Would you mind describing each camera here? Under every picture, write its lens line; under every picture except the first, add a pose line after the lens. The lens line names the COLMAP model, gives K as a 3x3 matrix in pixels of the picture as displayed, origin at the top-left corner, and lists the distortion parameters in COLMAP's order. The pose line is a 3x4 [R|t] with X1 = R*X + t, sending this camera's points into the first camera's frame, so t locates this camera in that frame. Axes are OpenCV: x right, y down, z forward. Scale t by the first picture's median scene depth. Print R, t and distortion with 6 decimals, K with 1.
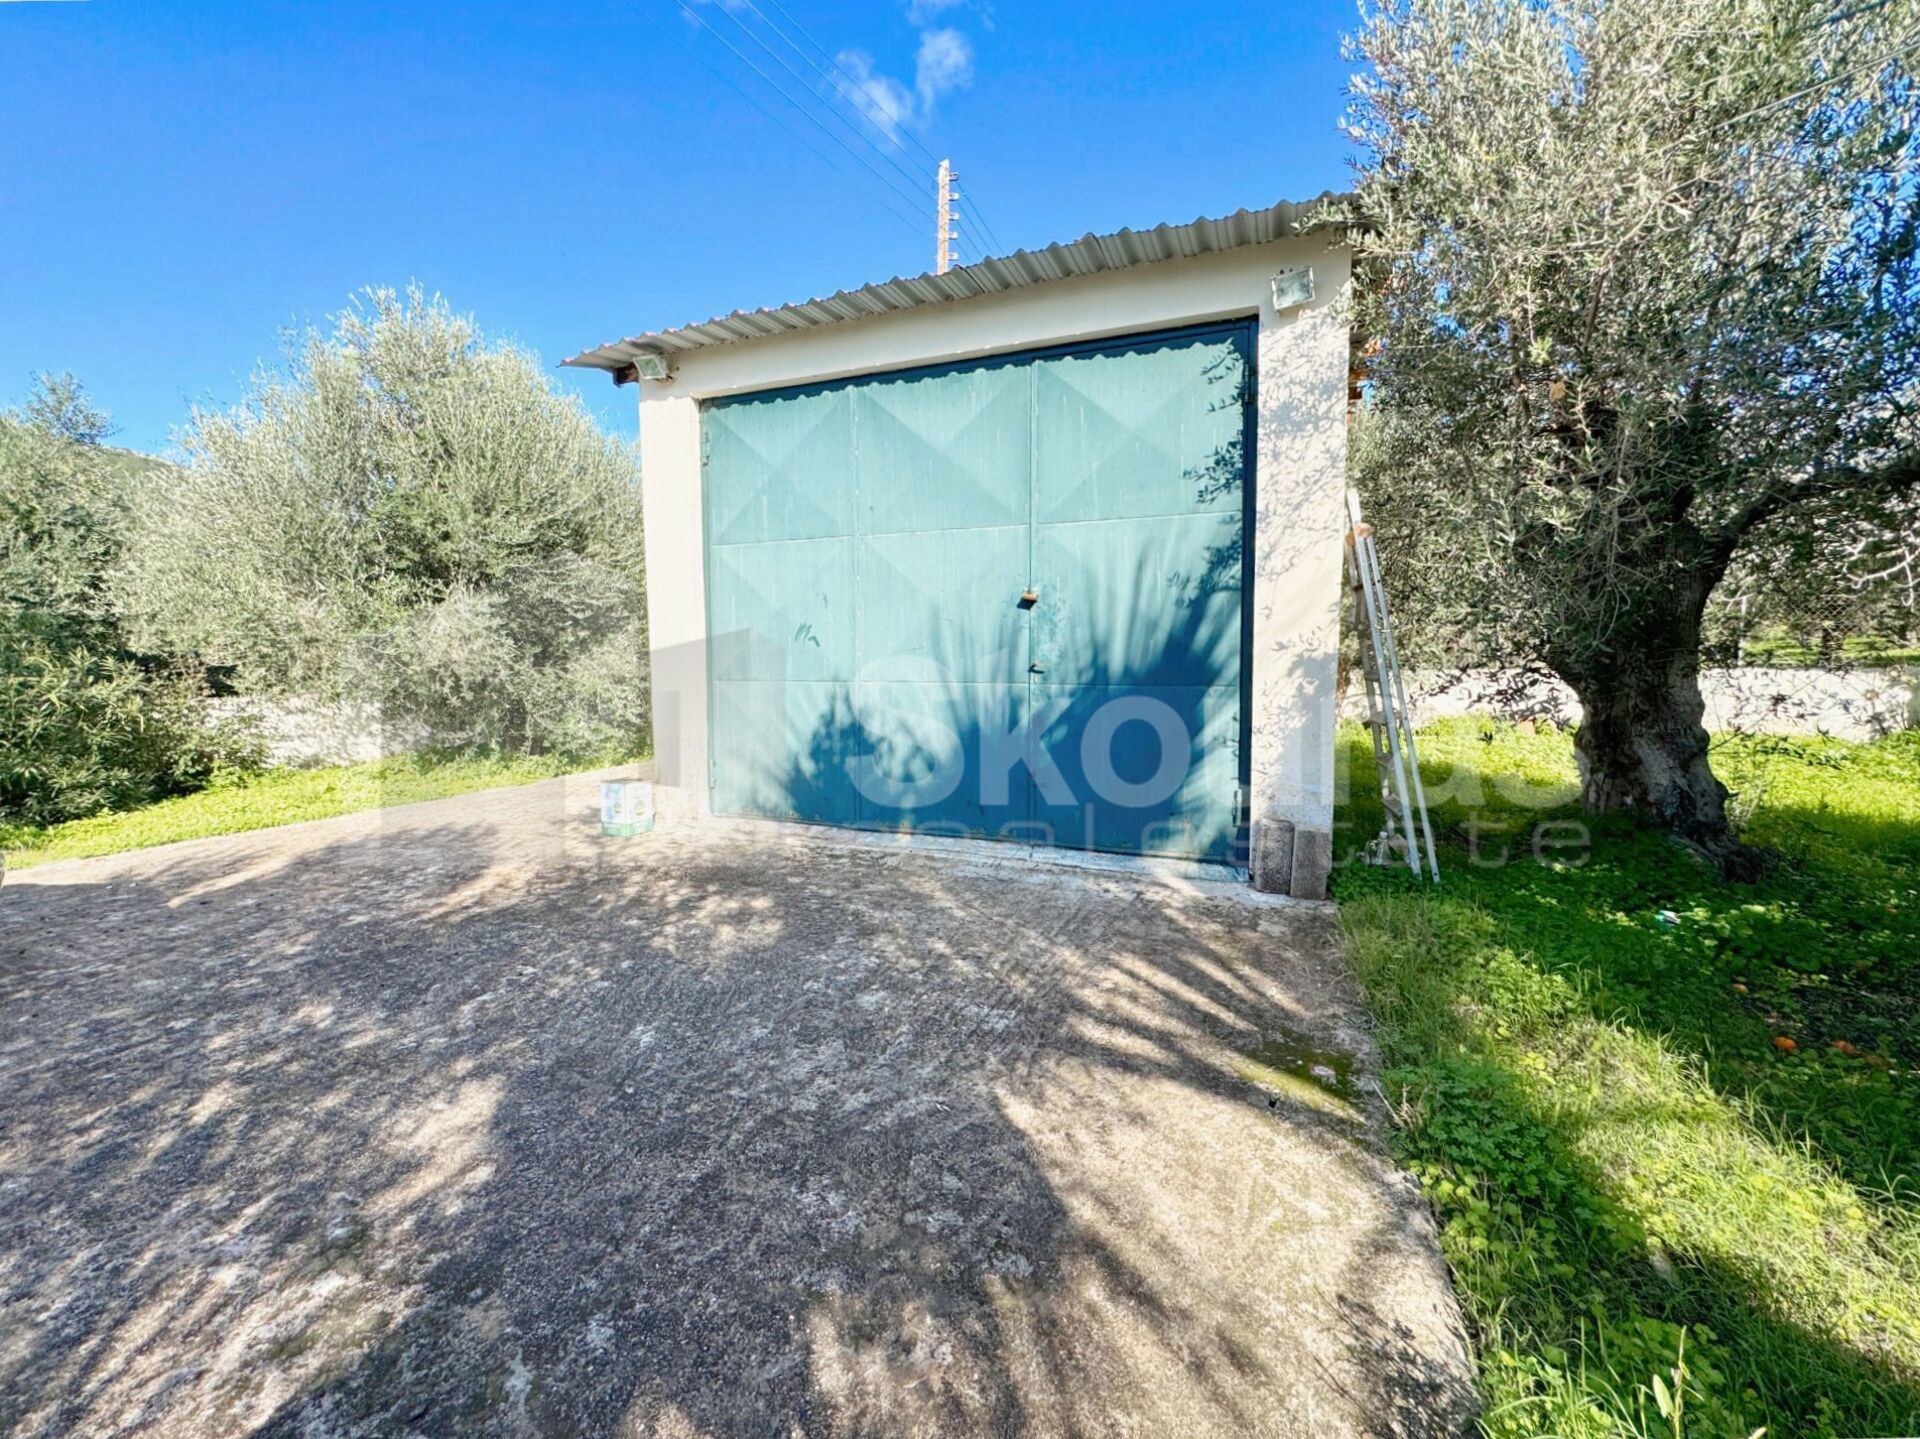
lens RADIAL K [[796.4, 0, 960.0], [0, 796.4, 719.5], [0, 0, 1]] dist [0.003138, 0.000373]
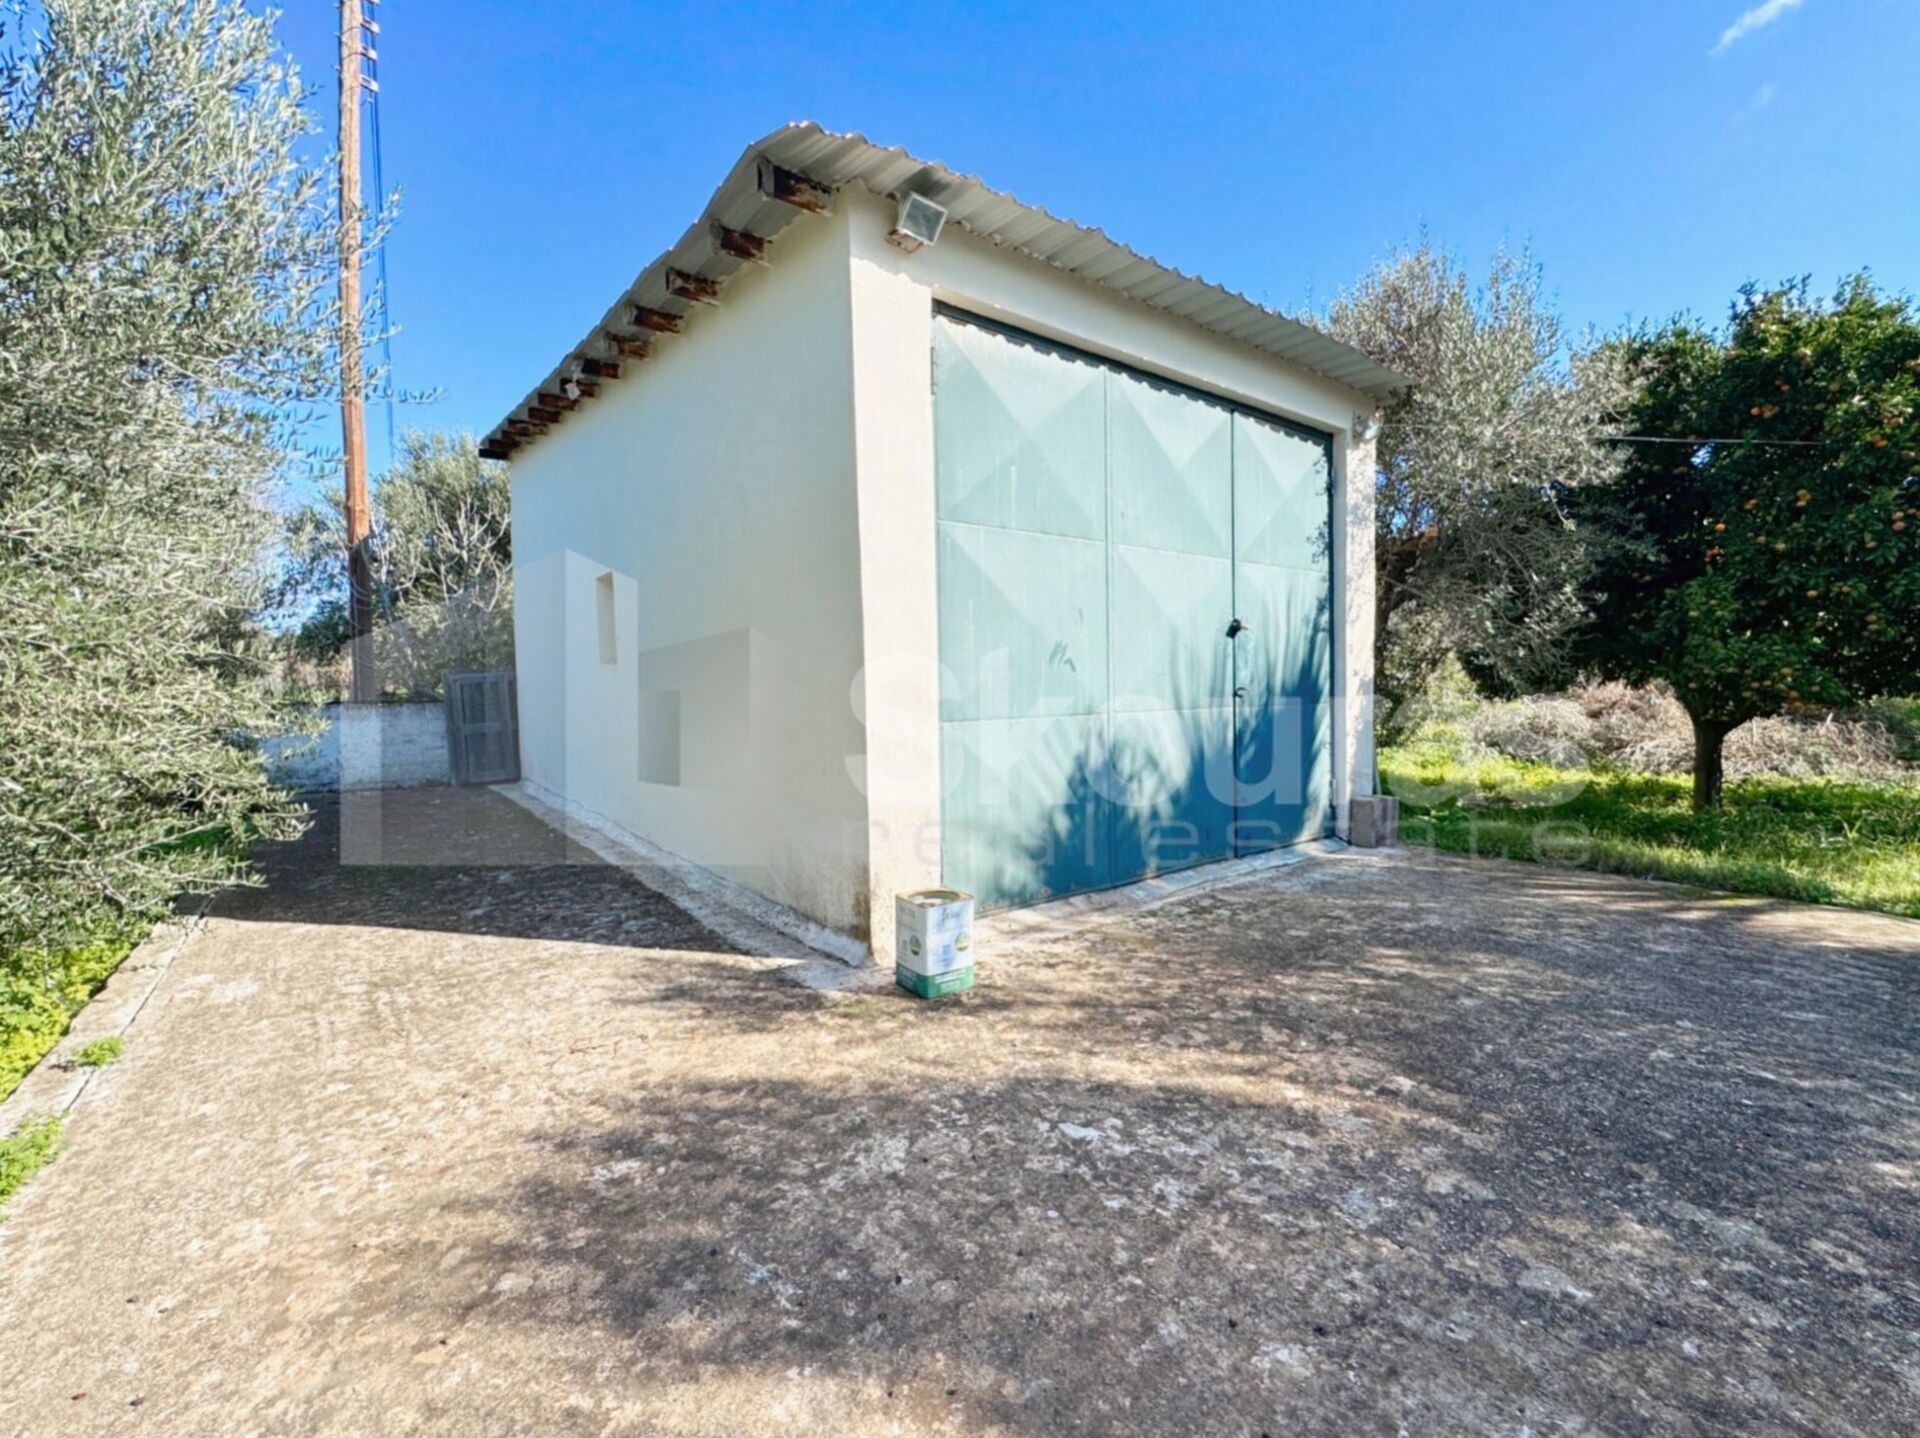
lens RADIAL K [[815.0, 0, 960.0], [0, 815.0, 719.0], [0, 0, 1]] dist [-0.012990, 0.000070]
pose [[0.515247, -0.043425, 0.855941, -0.993394], [0.082249, 0.996611, 0.001050, -0.057456], [-0.853086, 0.069859, 0.517072, 0.716434]]
